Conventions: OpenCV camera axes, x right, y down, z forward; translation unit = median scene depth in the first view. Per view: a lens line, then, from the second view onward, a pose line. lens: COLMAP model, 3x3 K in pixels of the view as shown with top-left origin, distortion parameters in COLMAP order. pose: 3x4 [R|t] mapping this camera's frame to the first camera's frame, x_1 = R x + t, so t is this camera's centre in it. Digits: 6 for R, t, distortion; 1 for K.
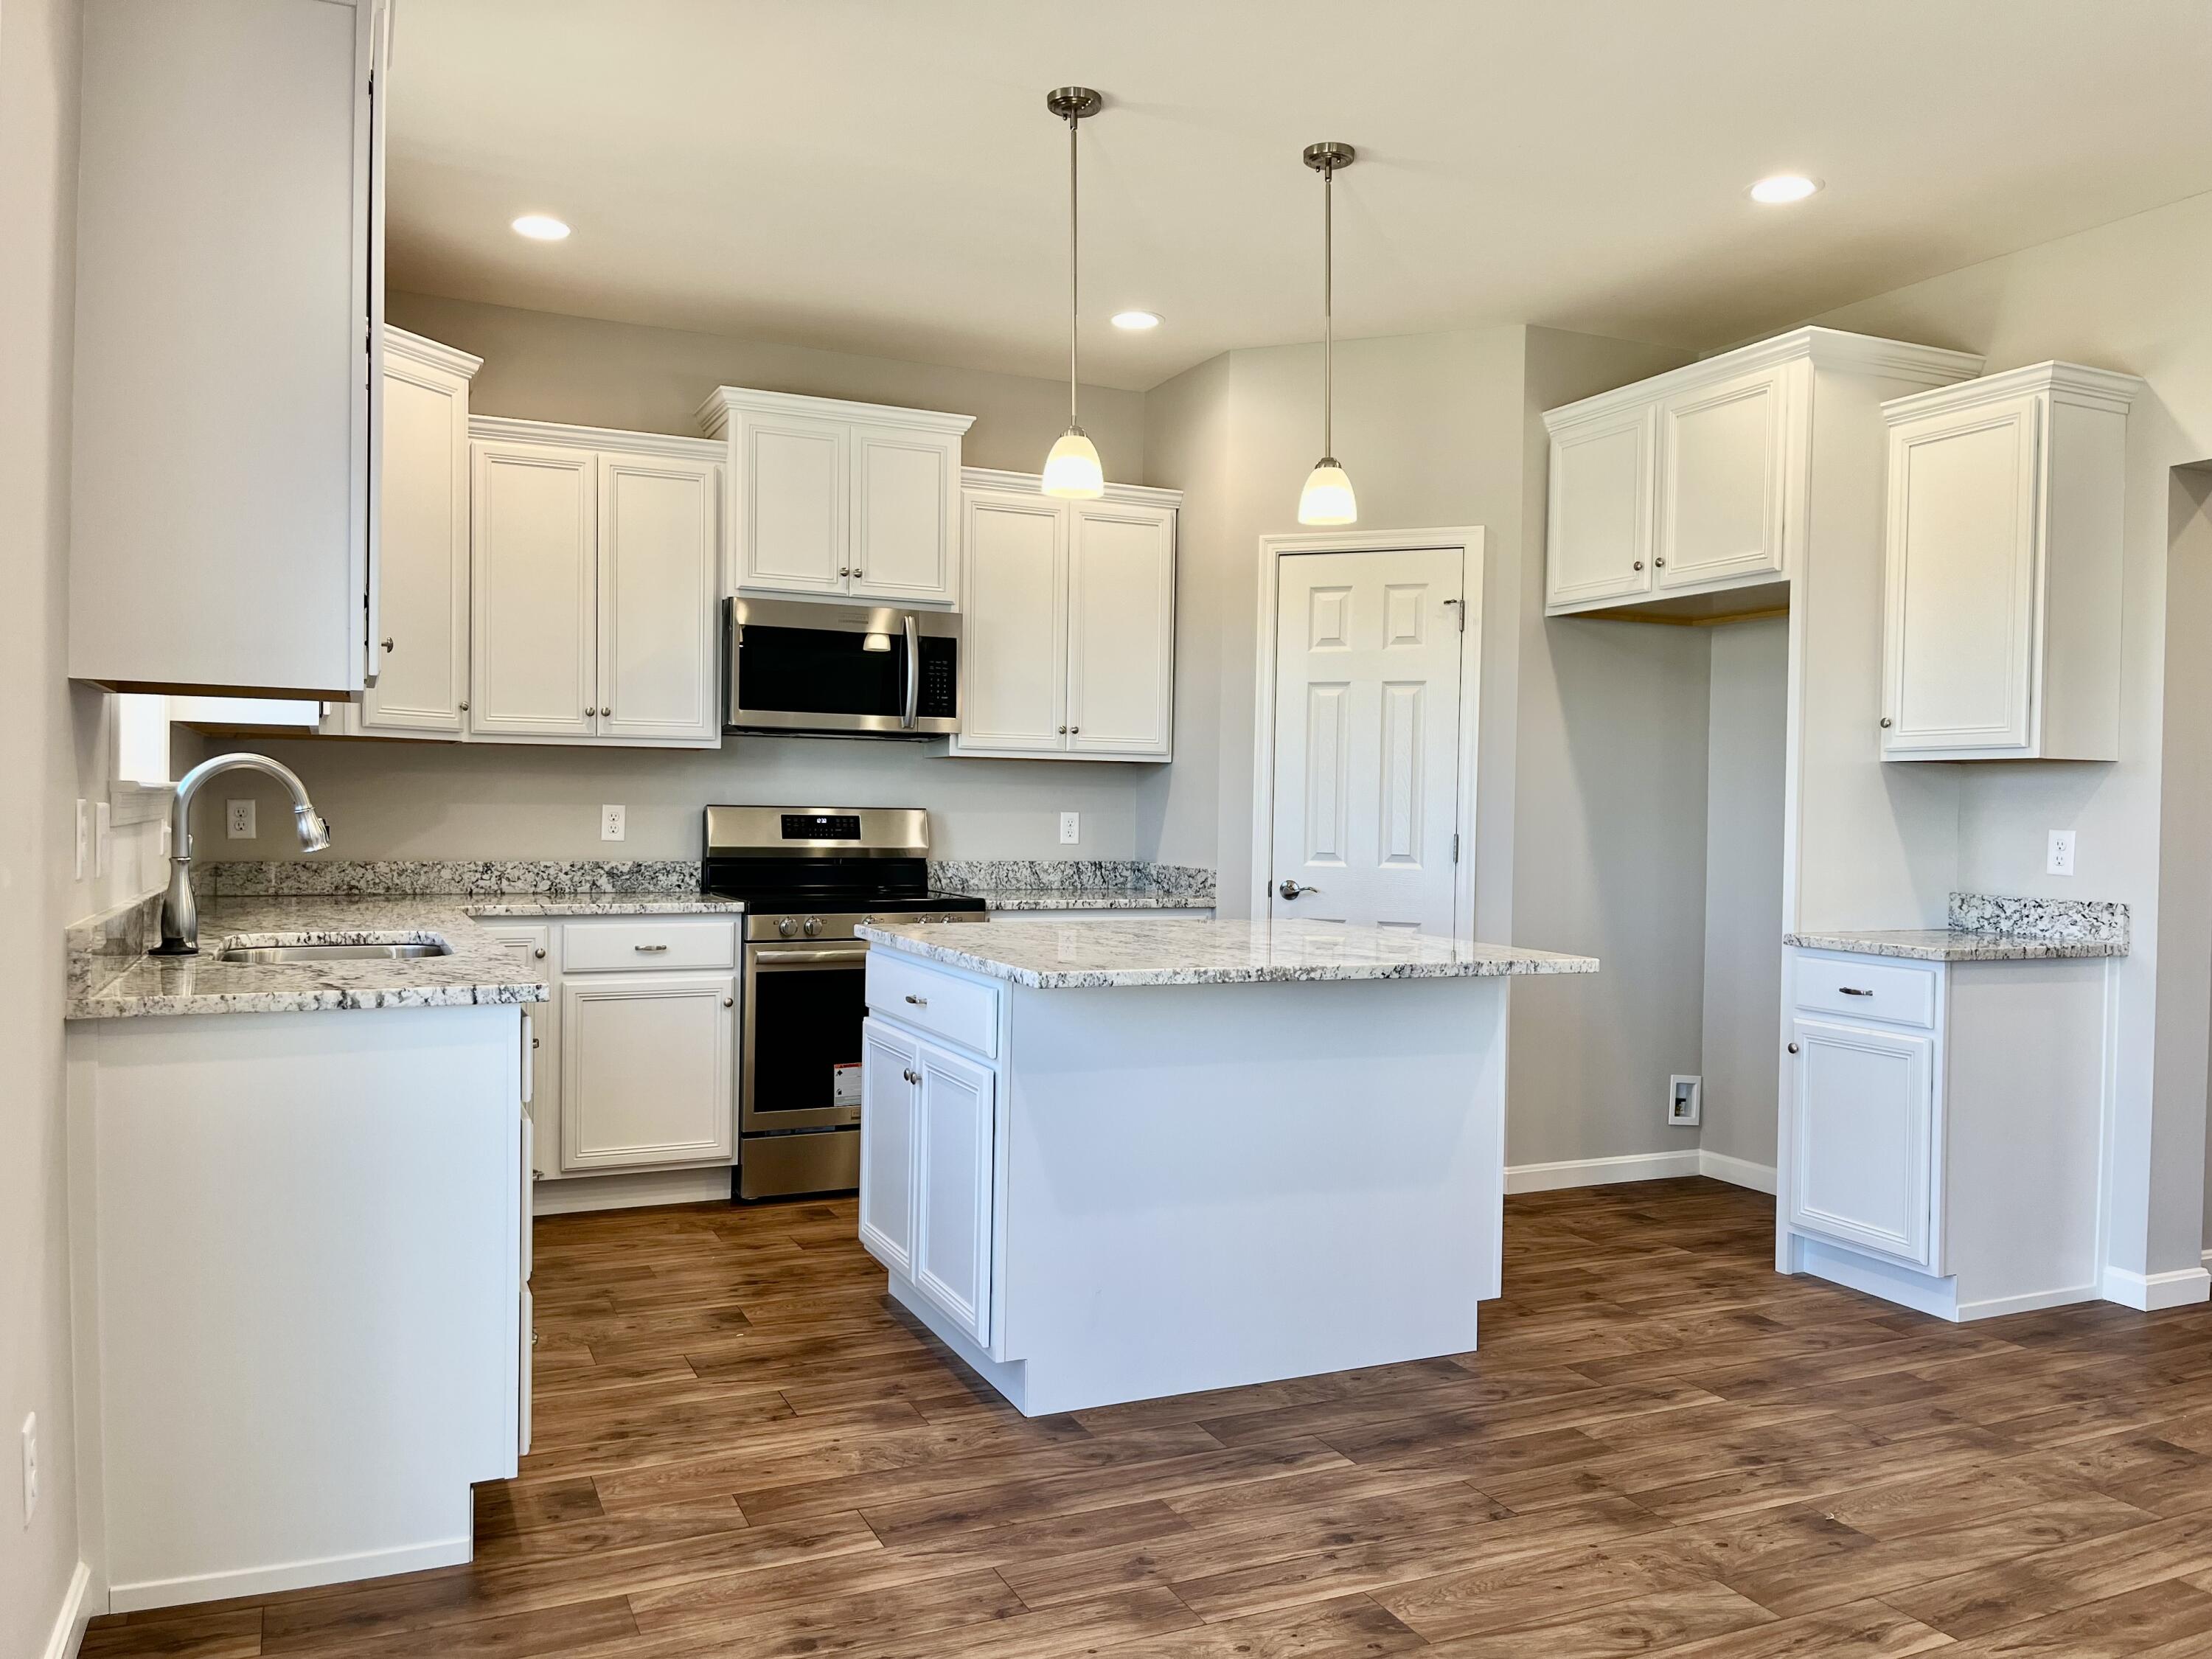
lens RADIAL K [[1671.3, 0, 1114.8], [0, 1671.3, 827.6], [0, 0, 1]] dist [0.060319, -0.080013]
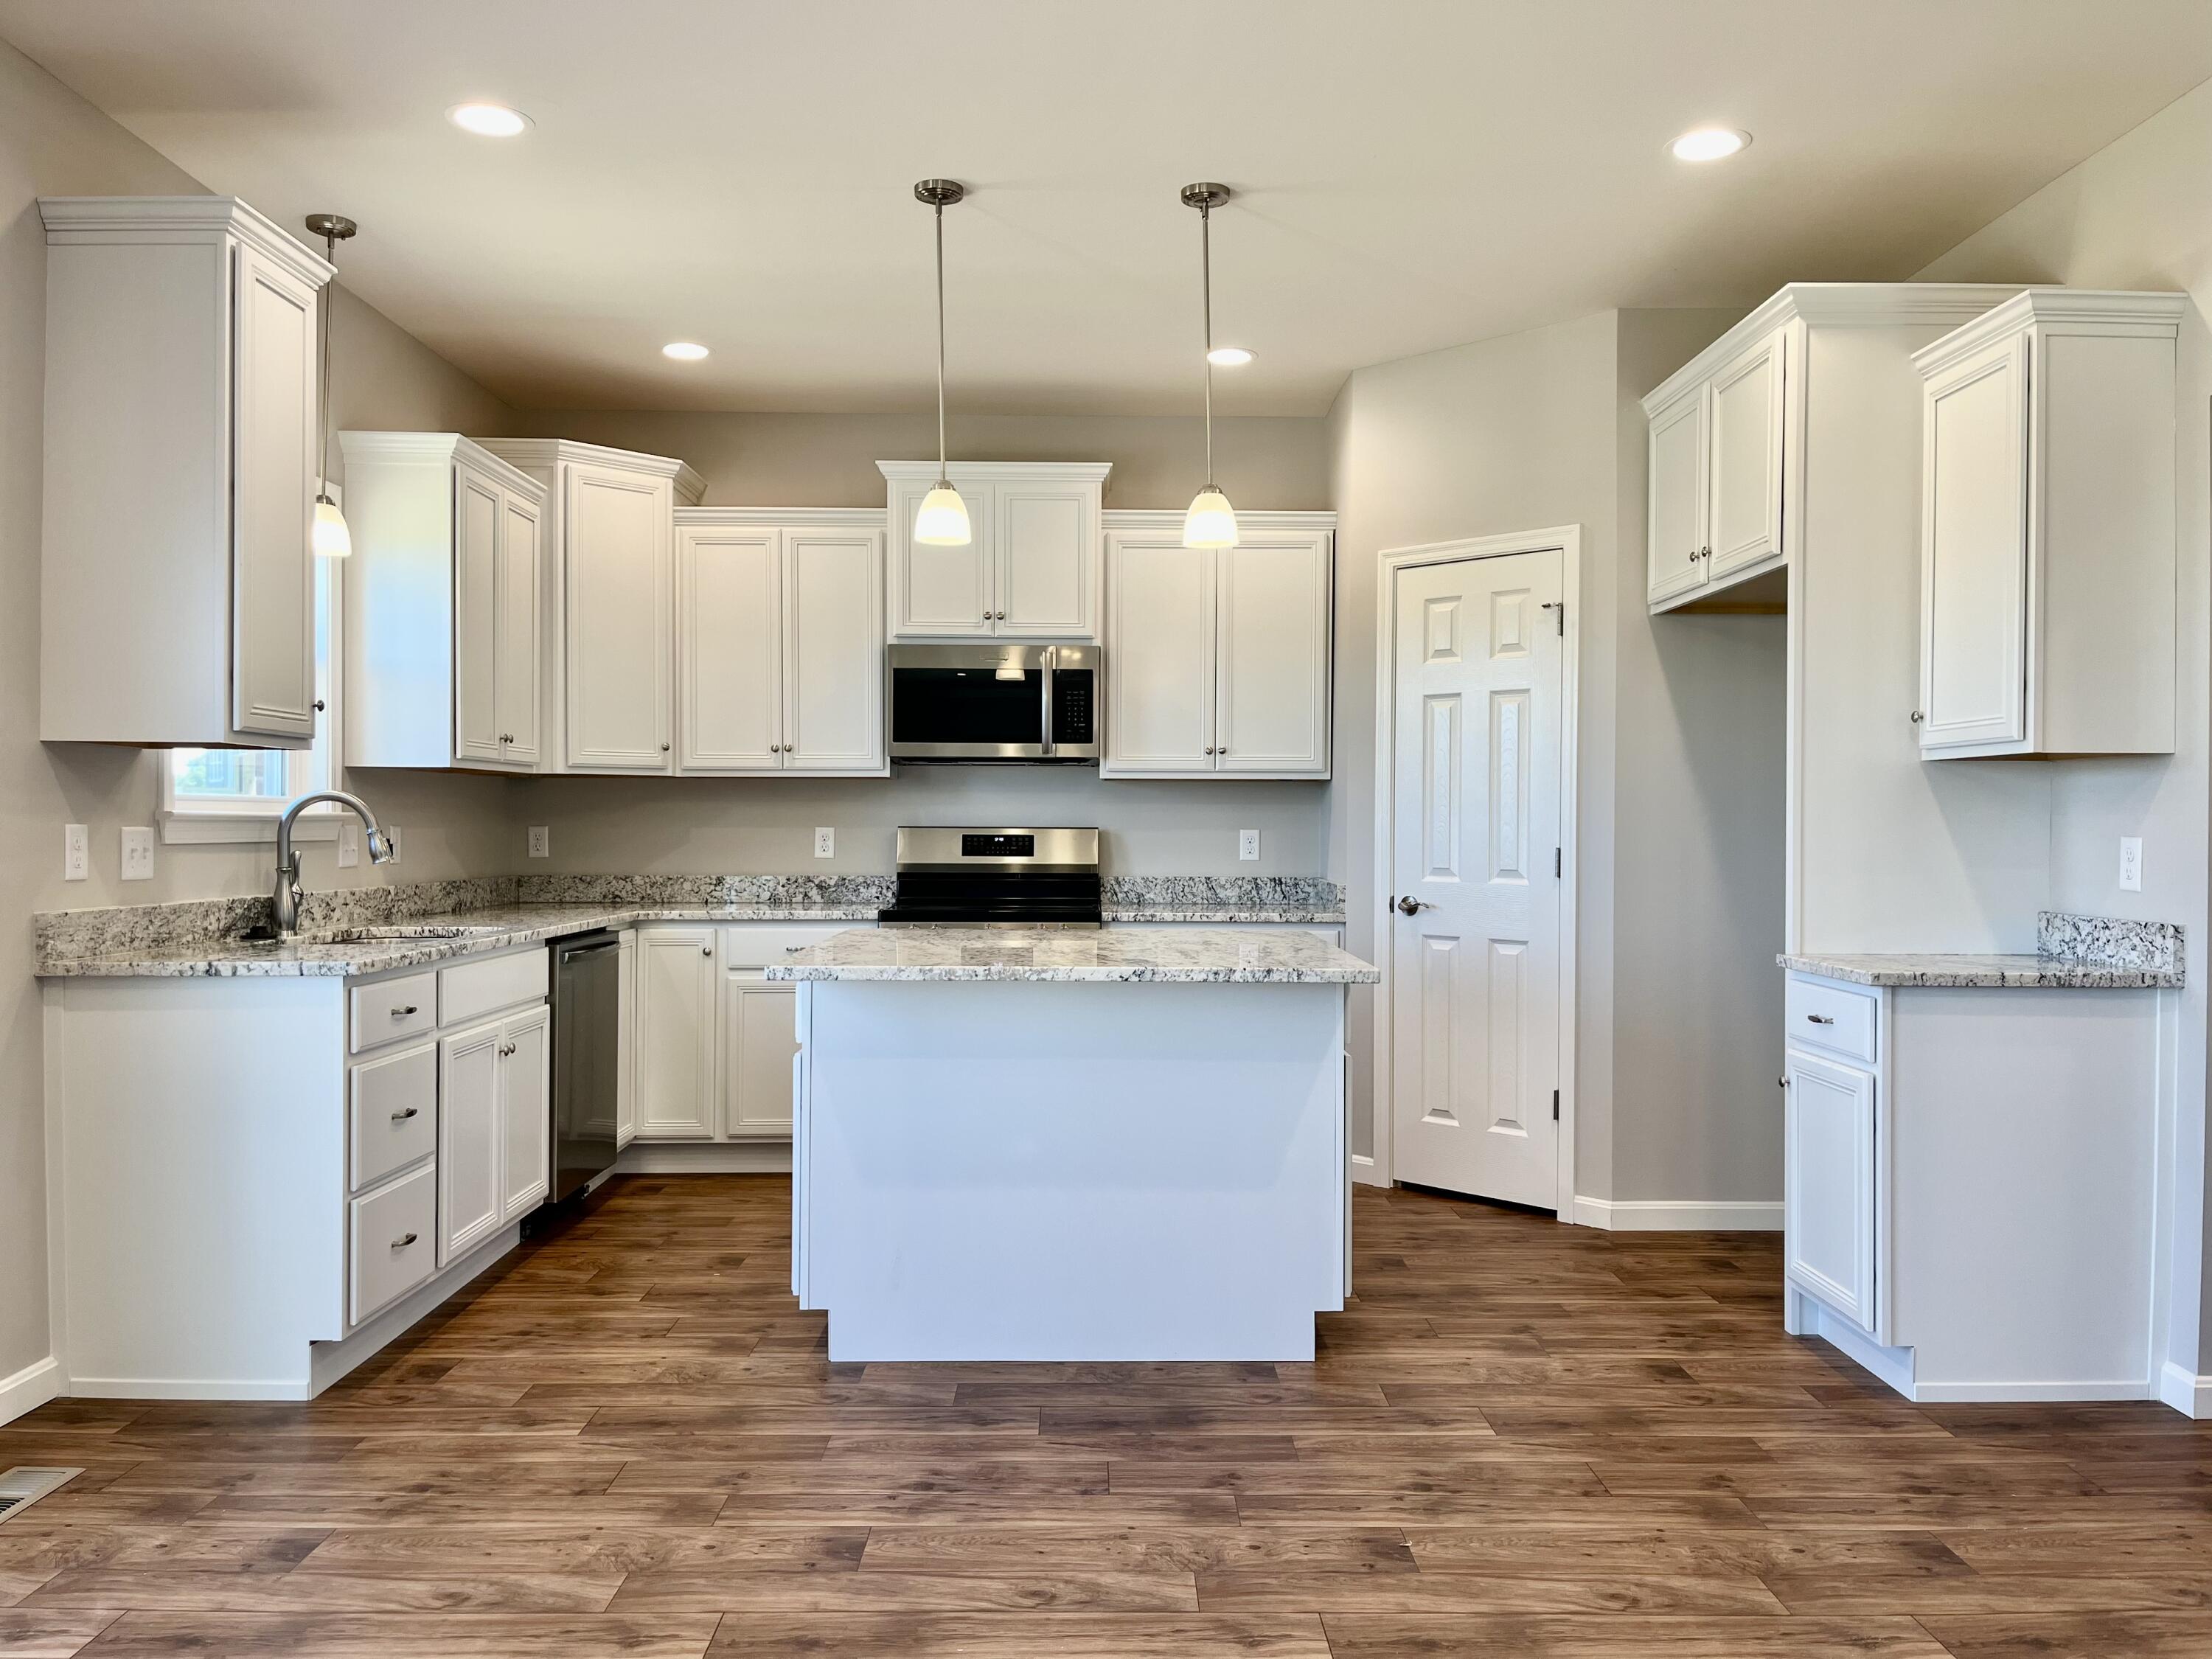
lens RADIAL K [[1671.3, 0, 1114.8], [0, 1671.3, 827.6], [0, 0, 1]] dist [0.060319, -0.080013]
pose [[0.913124, -0.011198, -0.407528, 0.396042], [0.005167, 0.999860, -0.015896, 0.006779], [0.407649, 0.012409, 0.913055, 0.026072]]
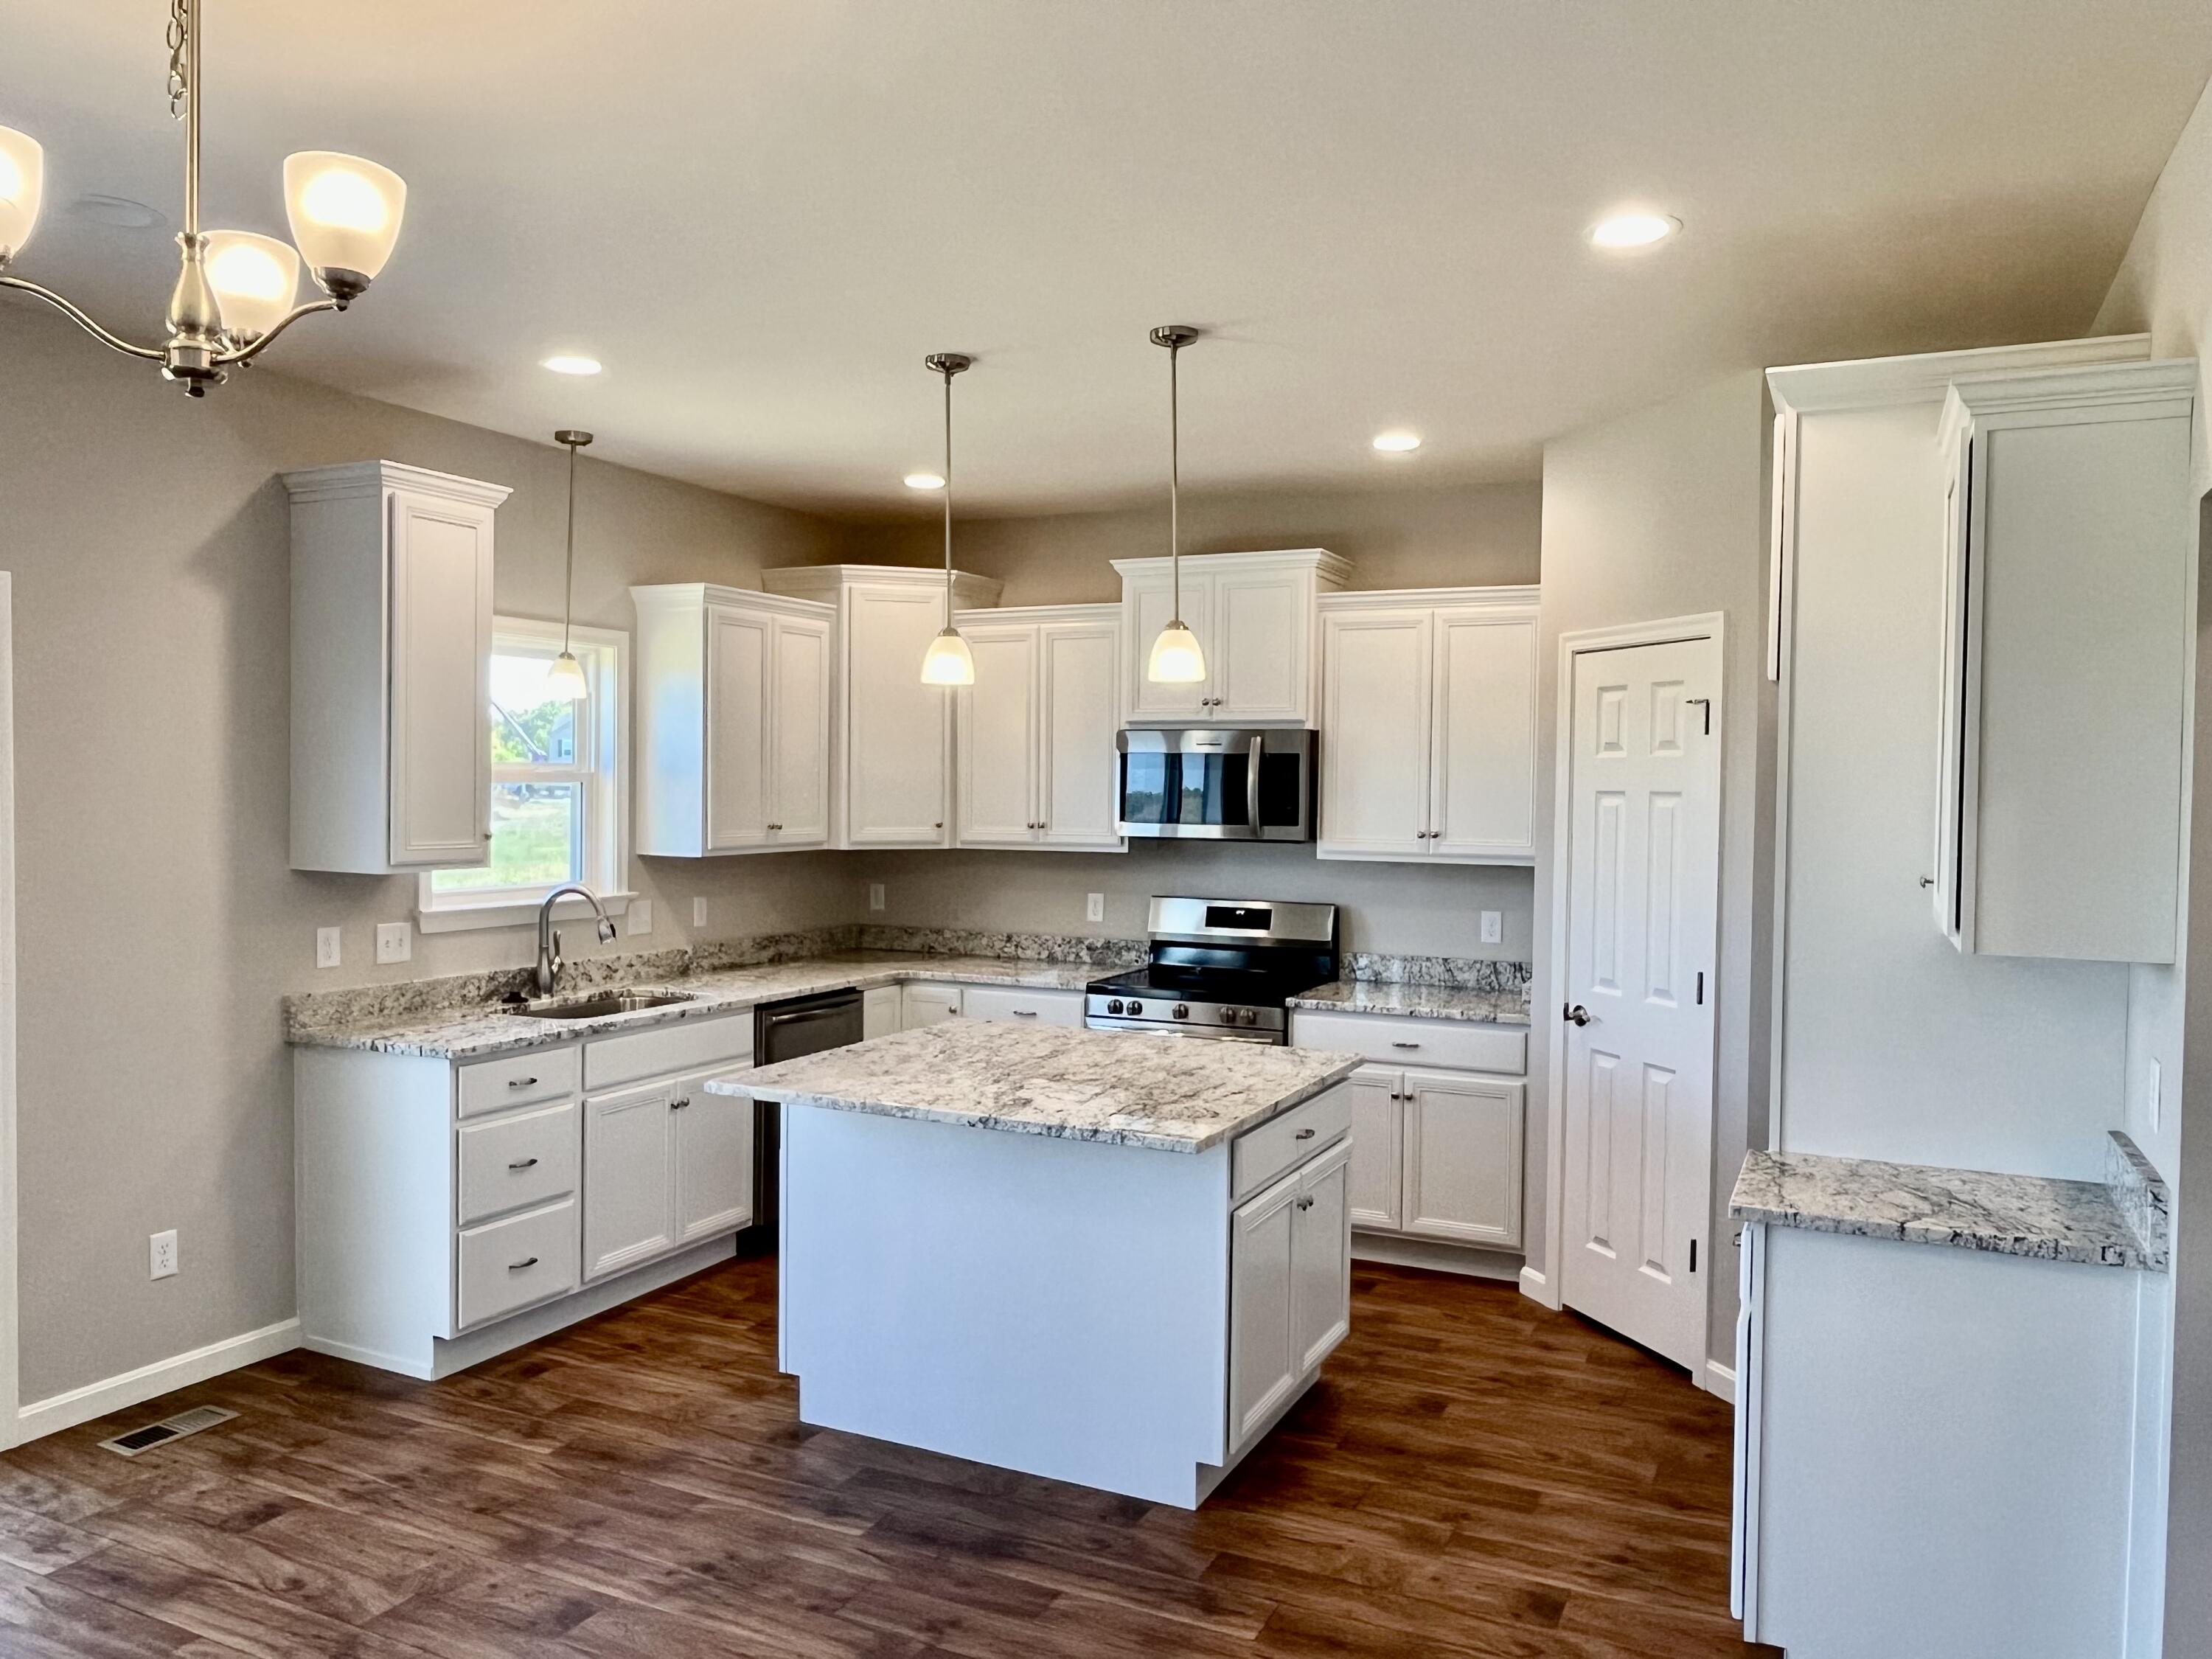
lens RADIAL K [[1583.6, 0, 1094.5], [0, 1583.6, 825.7], [0, 0, 1]] dist [-0.003063, 0.005113]
pose [[0.632482, 0.010888, -0.774499, 0.690773], [-0.011346, 0.999924, 0.004792, -0.077501], [0.774492, 0.005756, 0.632557, 0.271442]]
